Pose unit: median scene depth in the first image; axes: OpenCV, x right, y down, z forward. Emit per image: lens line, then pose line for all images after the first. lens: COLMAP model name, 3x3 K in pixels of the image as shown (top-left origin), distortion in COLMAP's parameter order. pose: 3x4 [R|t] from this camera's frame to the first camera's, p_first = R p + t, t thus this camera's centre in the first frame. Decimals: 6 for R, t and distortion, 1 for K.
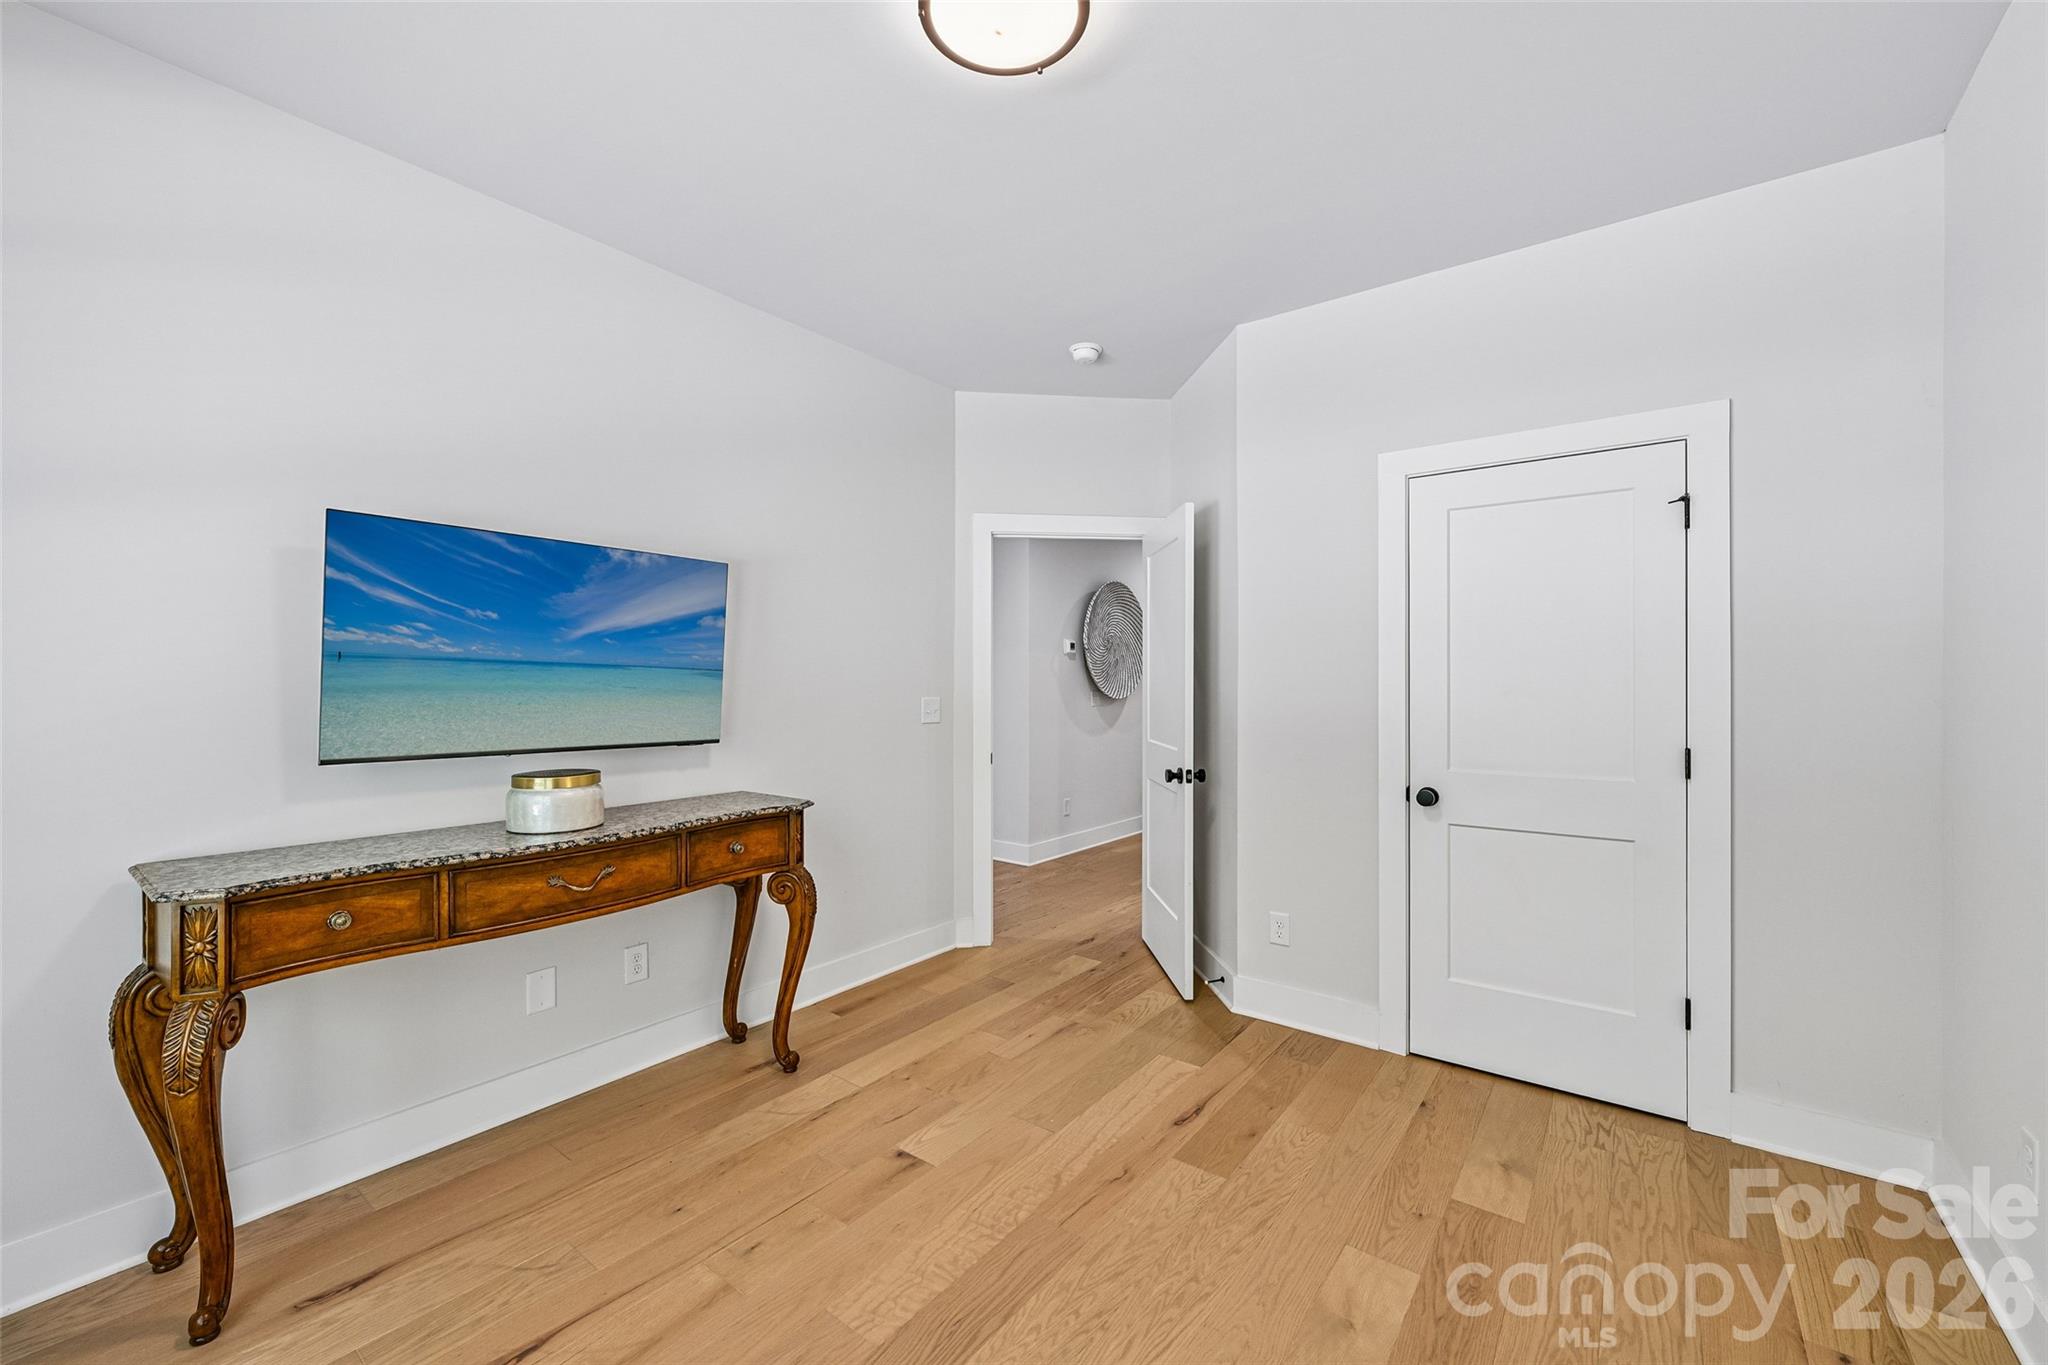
lens RADIAL K [[817.9, 0, 1029.6], [0, 817.9, 682.8], [0, 0, 1]] dist [0.001140, 0.000097]
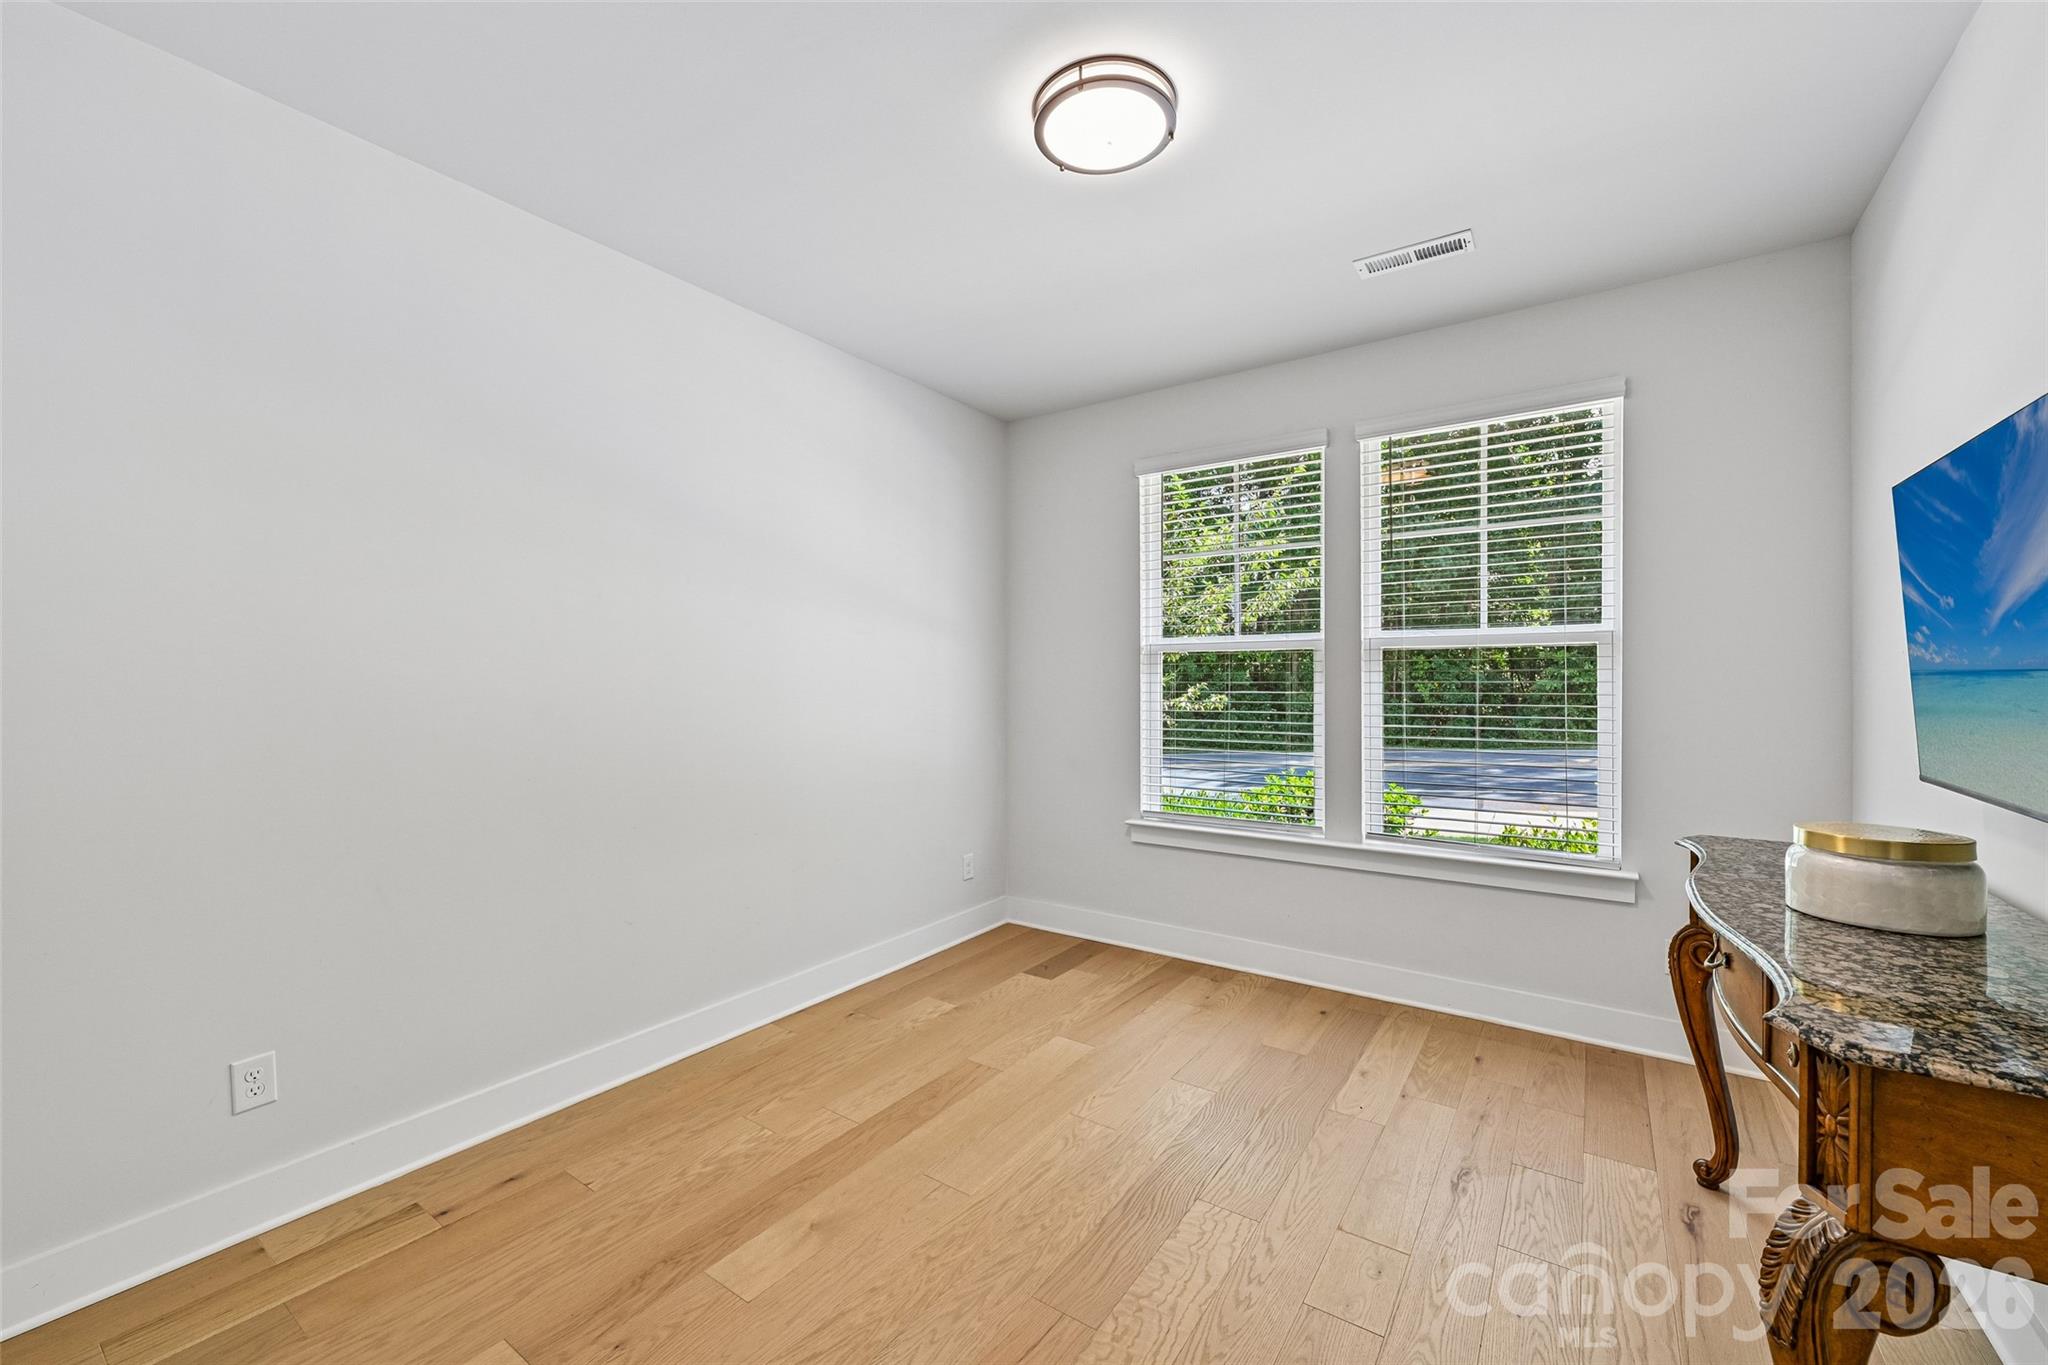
lens RADIAL K [[817.9, 0, 1028.7], [0, 817.9, 682.7], [0, 0, 1]] dist [0.001140, 0.000097]
pose [[-0.999190, -0.001033, -0.040238, 0.117959], [-0.000910, 0.999995, -0.003081, 0.000480], [0.040241, -0.003042, -0.999185, 2.022276]]
